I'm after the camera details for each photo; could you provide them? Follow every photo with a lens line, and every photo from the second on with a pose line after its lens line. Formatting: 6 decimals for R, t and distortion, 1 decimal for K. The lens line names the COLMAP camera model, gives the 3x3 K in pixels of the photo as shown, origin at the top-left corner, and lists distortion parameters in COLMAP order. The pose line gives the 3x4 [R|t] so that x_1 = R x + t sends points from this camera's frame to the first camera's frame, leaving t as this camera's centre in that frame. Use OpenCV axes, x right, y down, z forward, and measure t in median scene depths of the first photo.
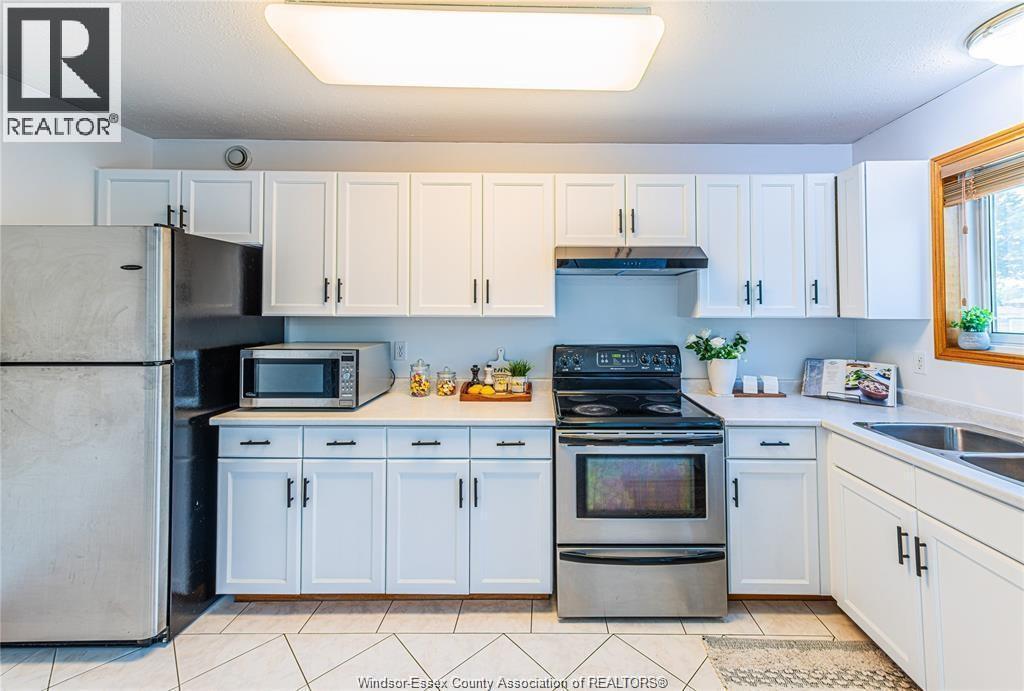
lens RADIAL K [[430.0, 0, 532.2], [0, 430.0, 299.7], [0, 0, 1]] dist [0.006177, 0.001957]
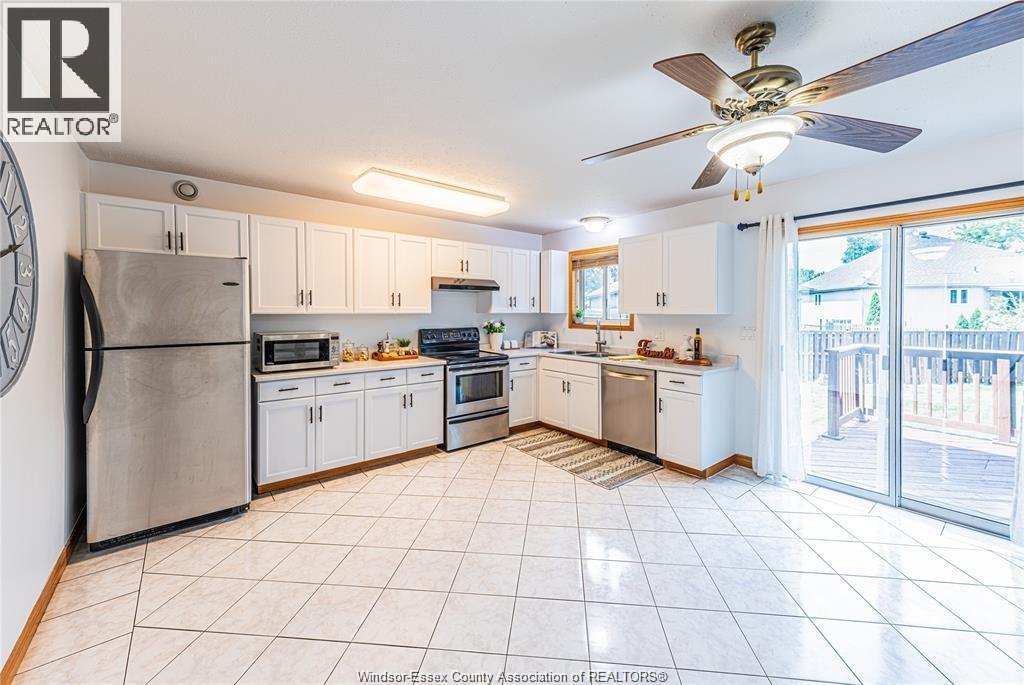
lens RADIAL K [[401.1, 0, 538.6], [0, 401.1, 317.9], [0, 0, 1]] dist [0.012962, -0.000020]
pose [[0.747582, -0.014074, 0.664020, -0.884193], [-0.016178, 0.999093, 0.039390, -0.021340], [-0.663972, -0.040190, 0.746676, -0.748936]]
